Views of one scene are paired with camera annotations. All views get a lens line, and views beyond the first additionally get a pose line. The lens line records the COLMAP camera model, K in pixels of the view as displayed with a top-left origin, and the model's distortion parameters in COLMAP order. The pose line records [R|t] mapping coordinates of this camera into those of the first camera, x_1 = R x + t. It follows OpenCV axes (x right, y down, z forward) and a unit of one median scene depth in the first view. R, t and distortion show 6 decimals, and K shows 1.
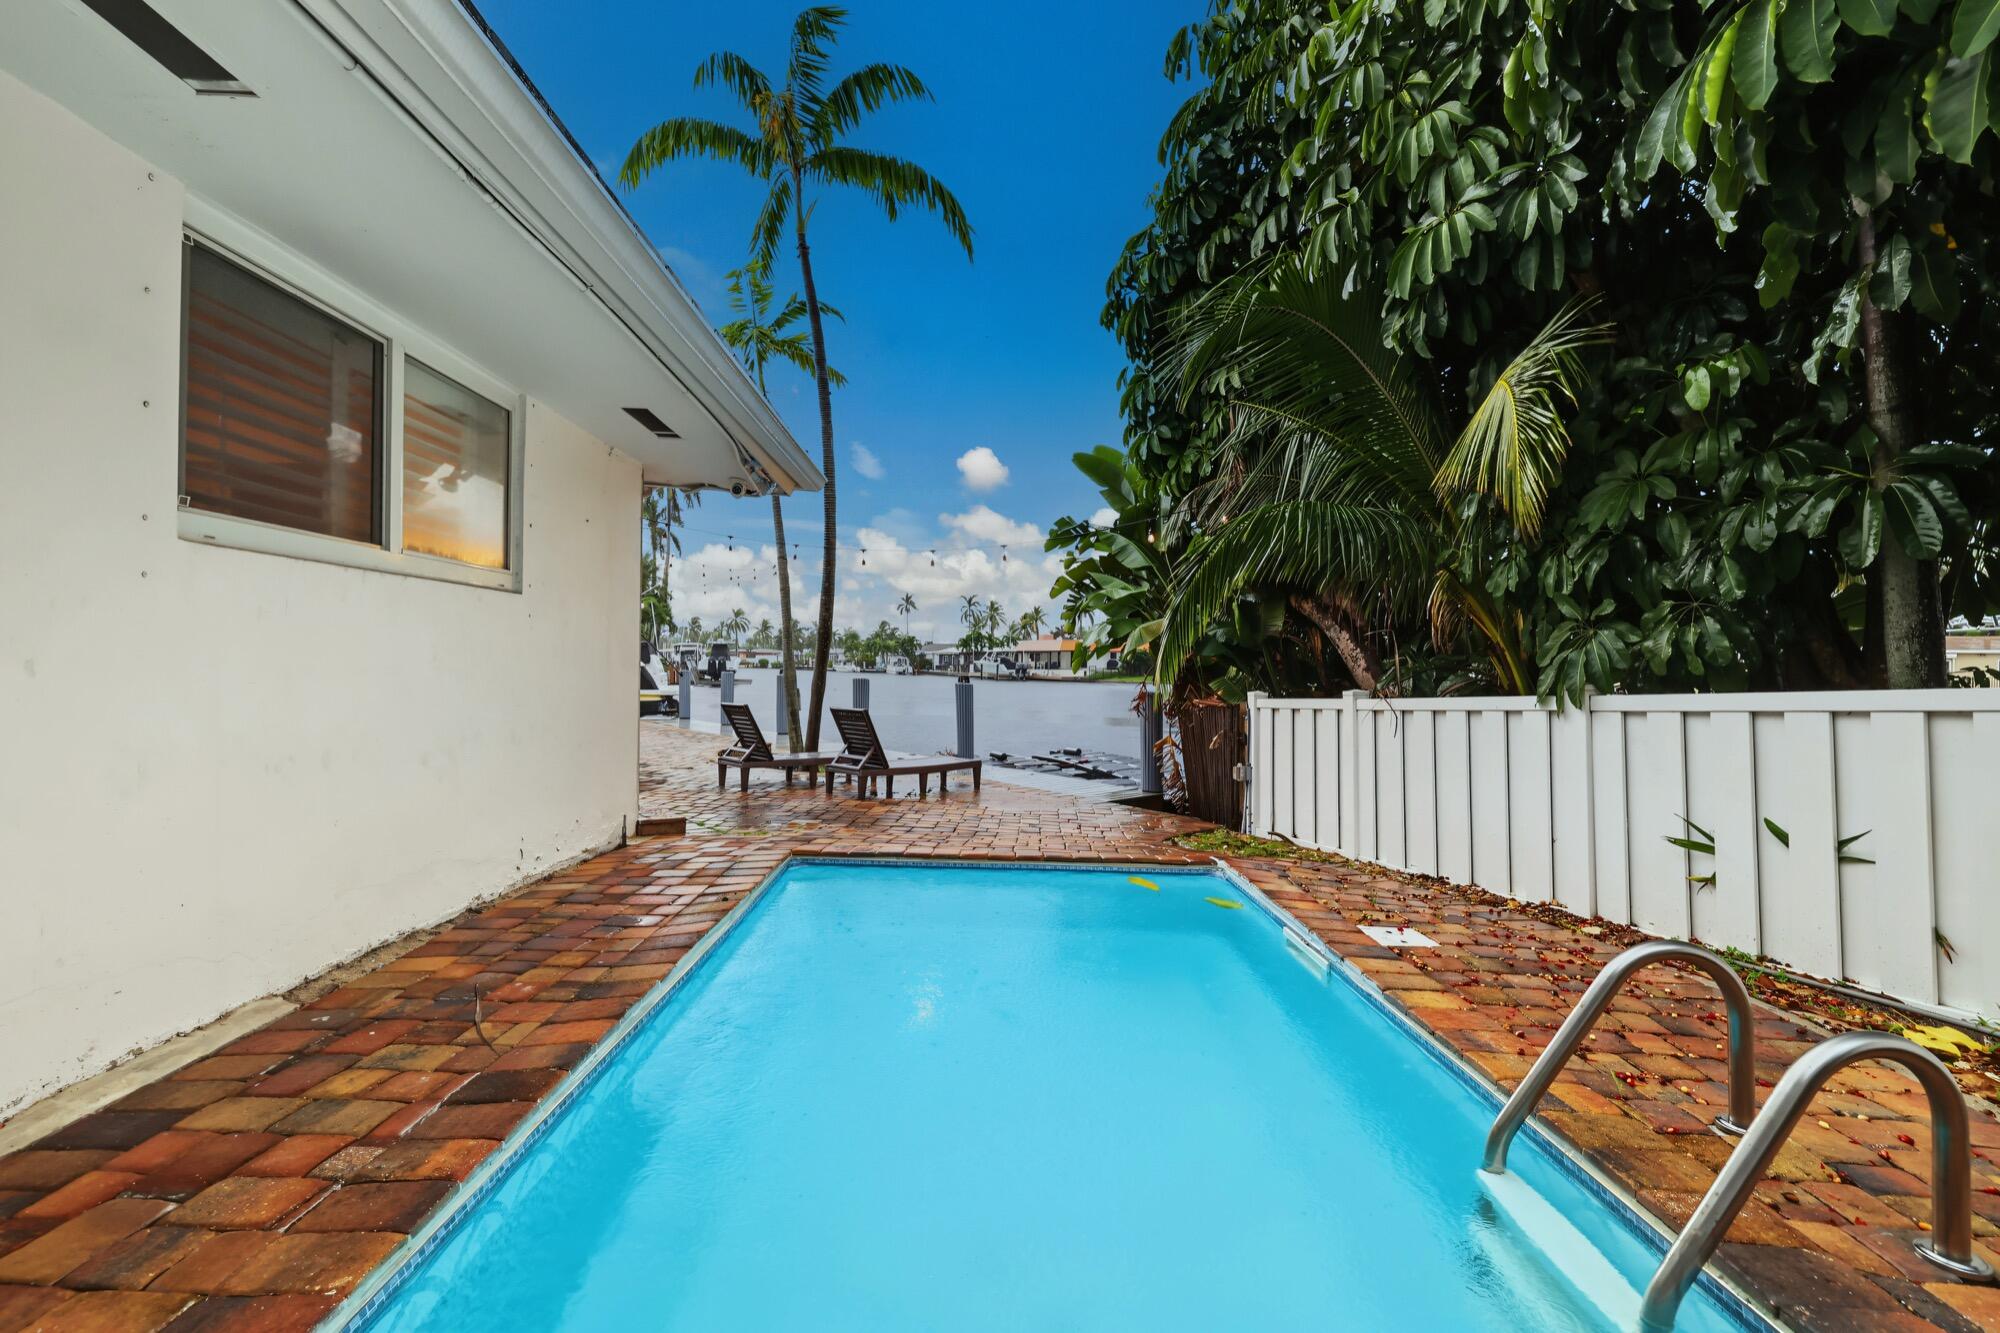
lens RADIAL K [[869.9, 0, 982.6], [0, 869.9, 665.2], [0, 0, 1]] dist [0.001123, -0.000300]
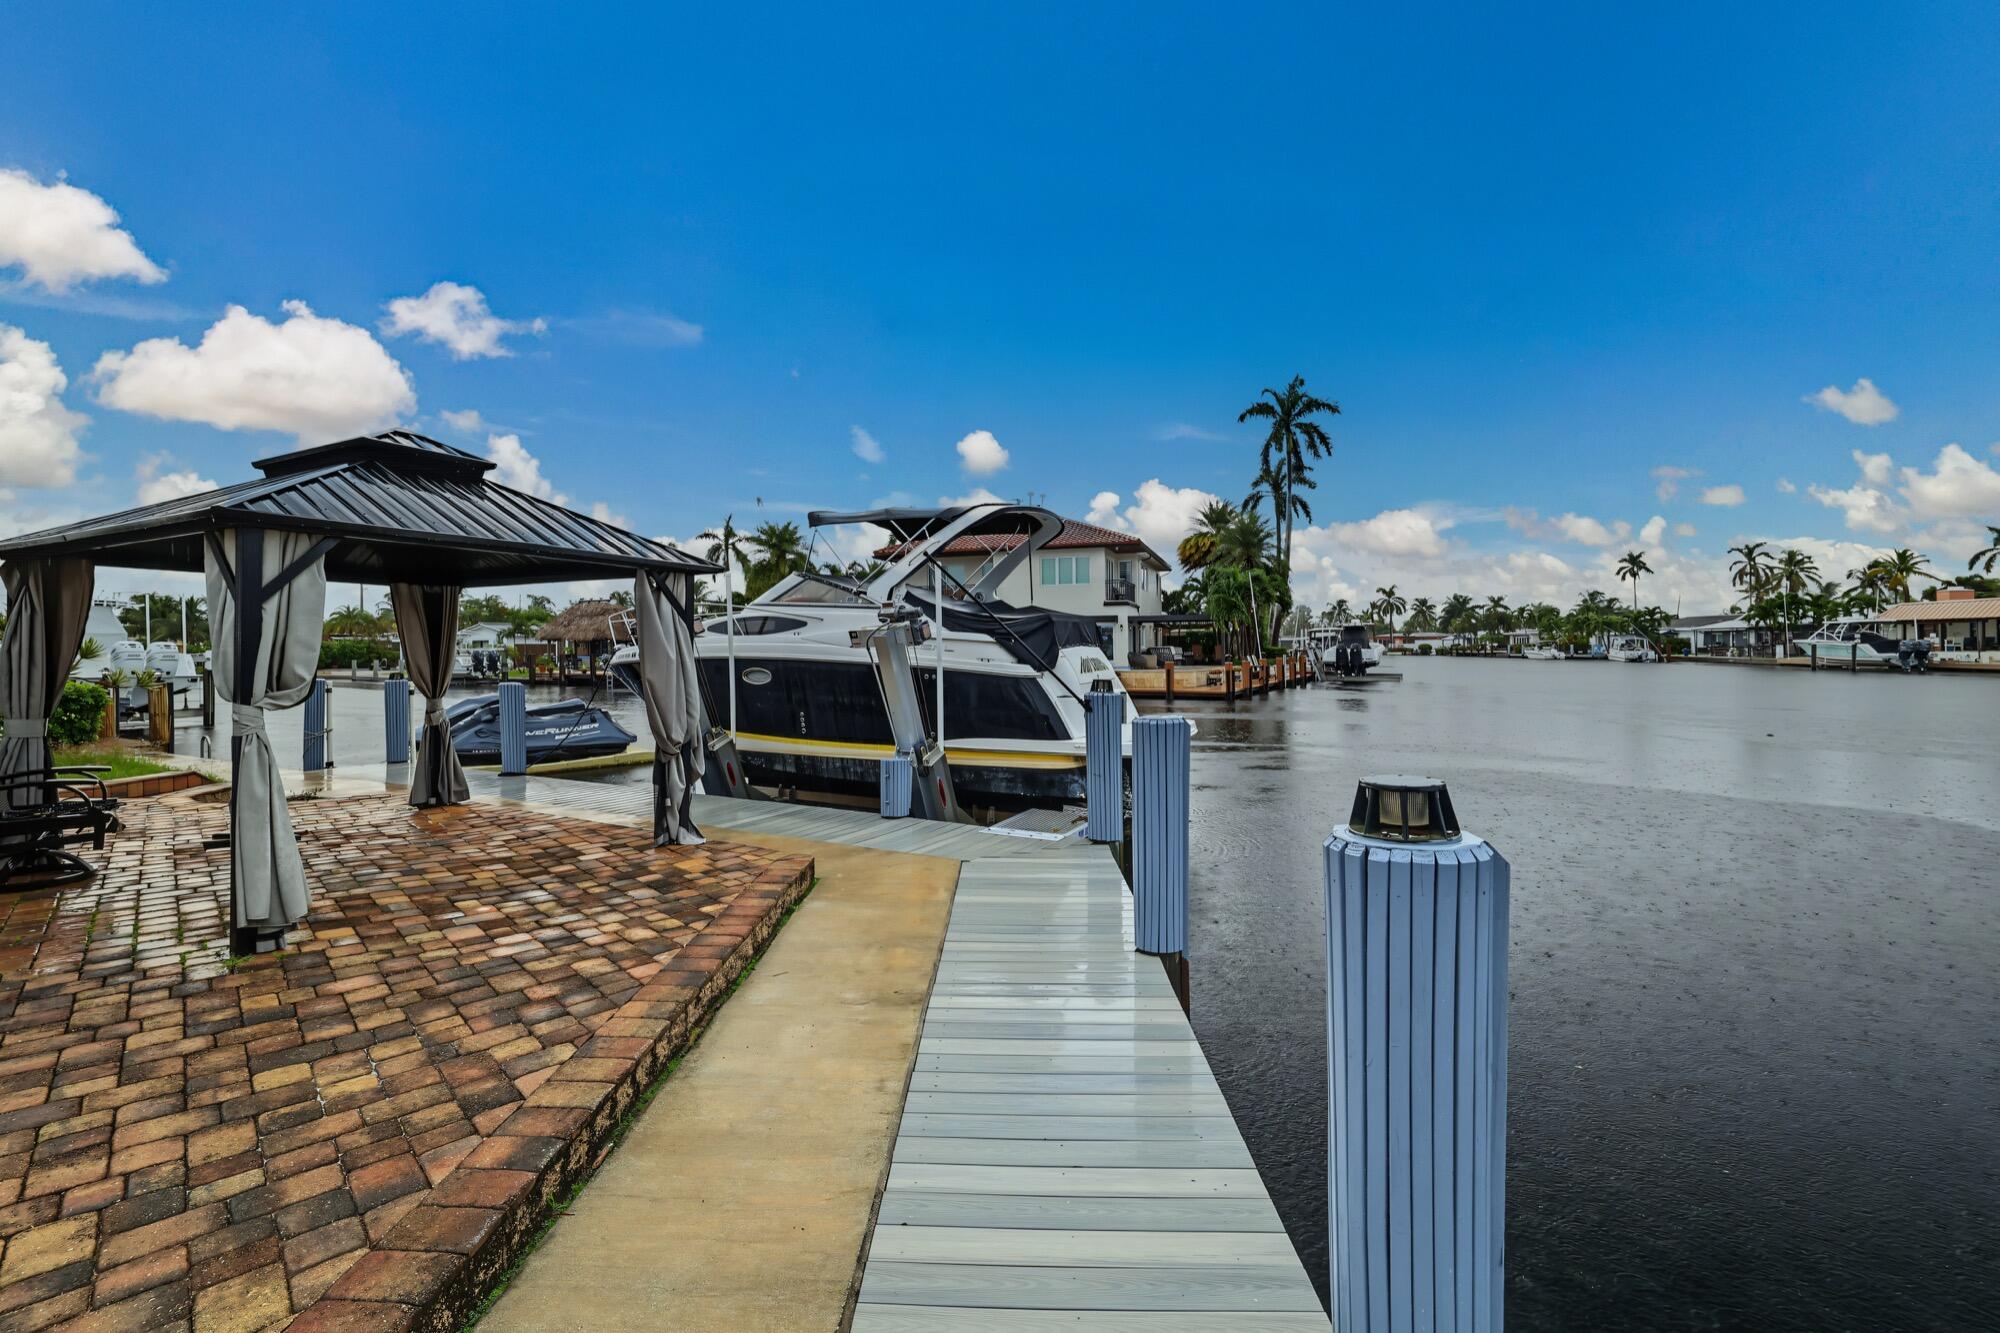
lens RADIAL K [[857.0, 0, 982.9], [0, 857.0, 637.4], [0, 0, 1]] dist [-0.003876, -0.000255]
pose [[0.747642, -0.029711, -0.663437, -0.034848], [0.017885, 0.999537, -0.024607, -0.001764], [0.663861, 0.006531, 0.747827, 0.155377]]
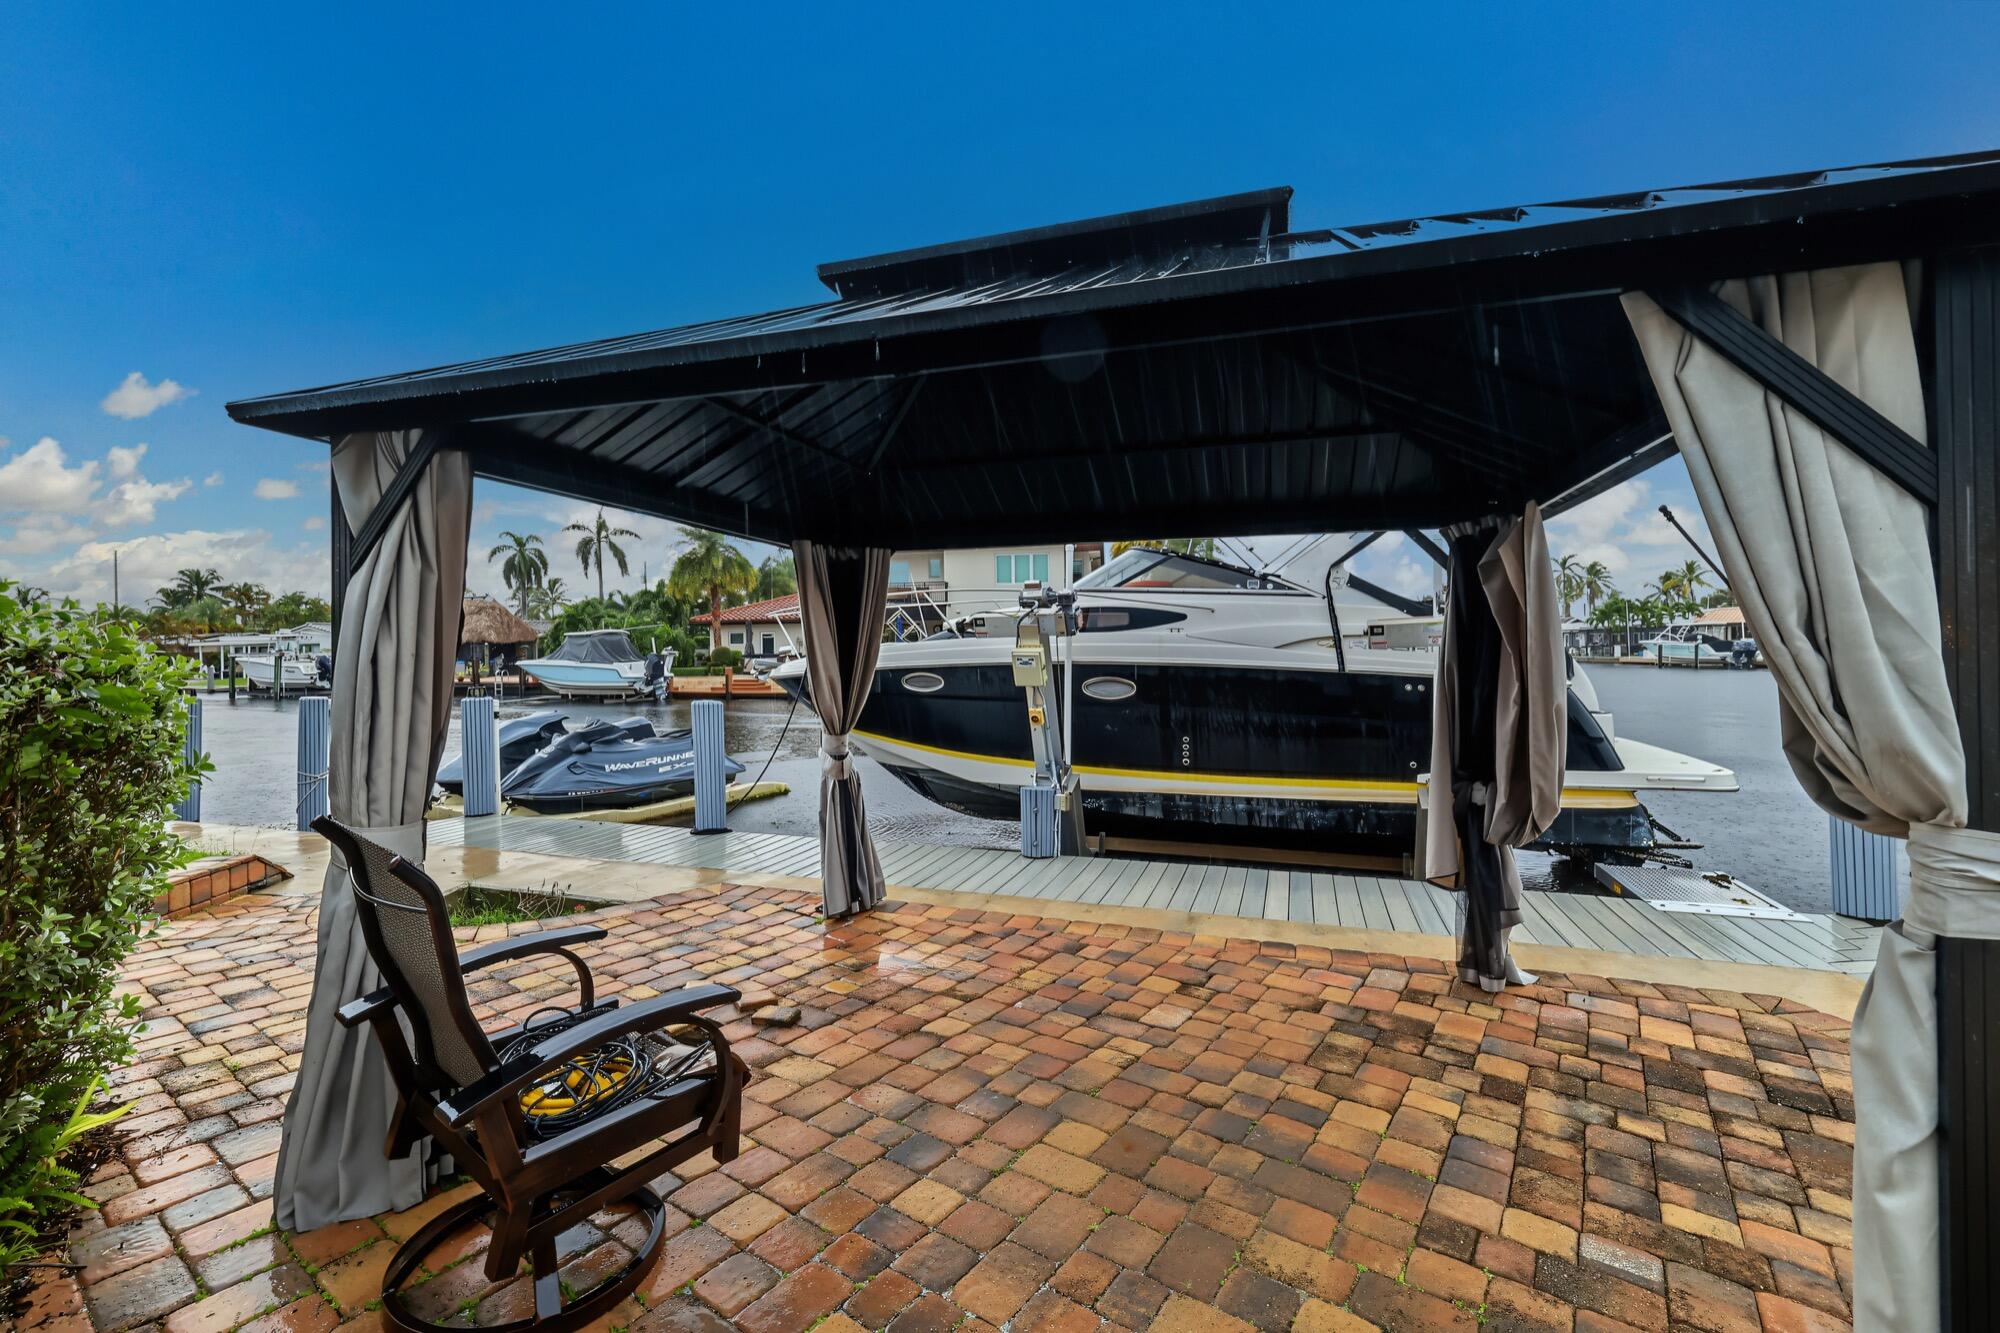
lens RADIAL K [[857.0, 0, 982.9], [0, 857.0, 637.4], [0, 0, 1]] dist [-0.003876, -0.000255]
pose [[0.851197, -0.032164, -0.523859, -0.089618], [0.023048, 0.999448, -0.023914, -0.002953], [0.524339, 0.008281, 0.851469, 0.145135]]
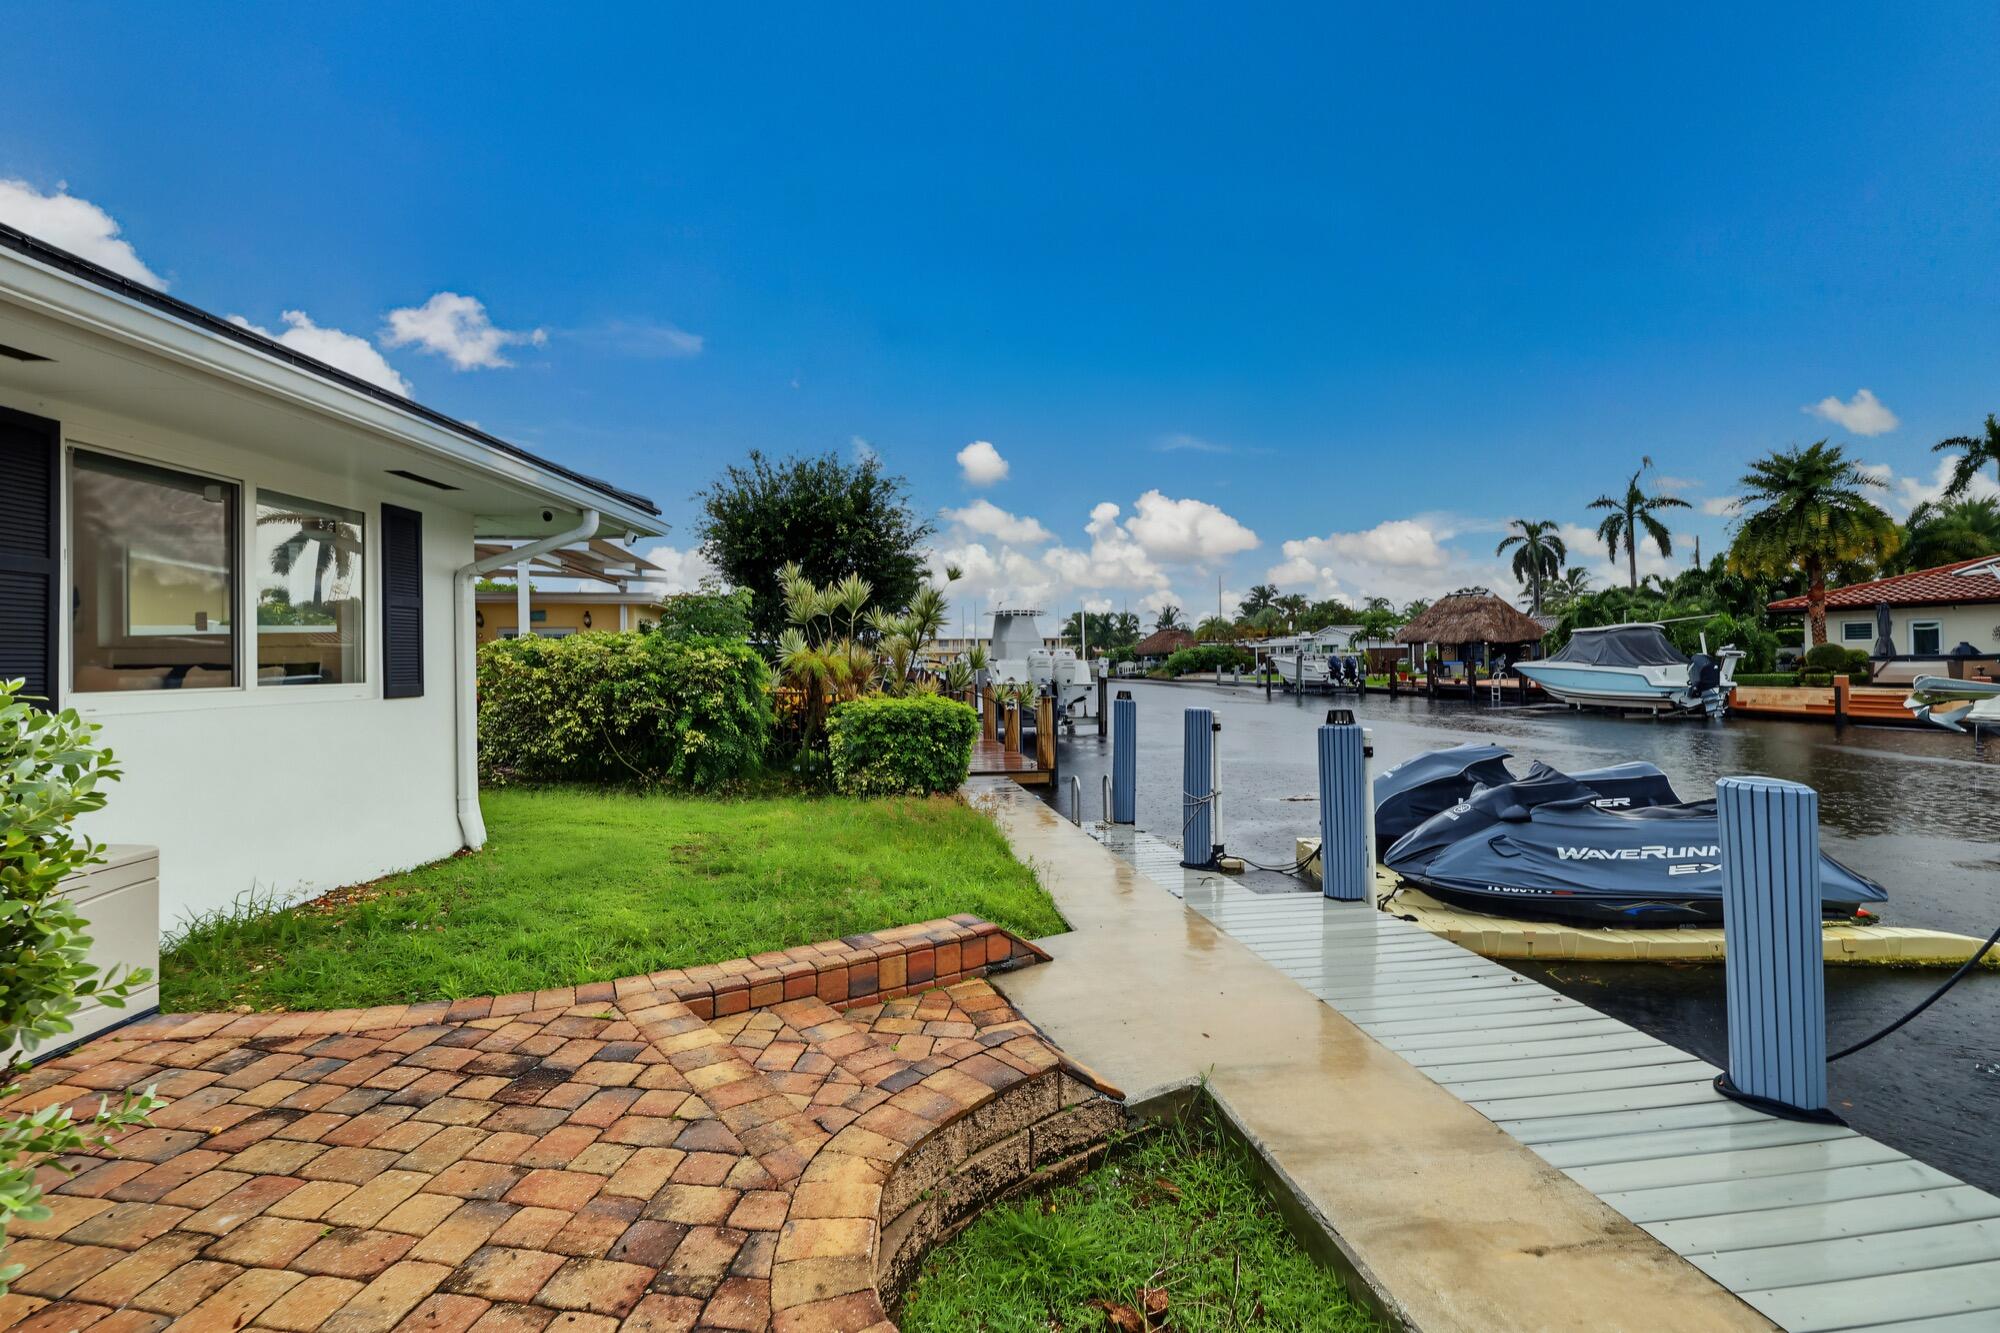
lens RADIAL K [[869.9, 0, 982.6], [0, 869.9, 665.2], [0, 0, 1]] dist [0.001123, -0.000300]
pose [[-0.048428, -0.008523, -0.998790, -0.116168], [0.007192, 0.999935, -0.008881, -0.003759], [0.998801, -0.007613, -0.048364, 0.168998]]
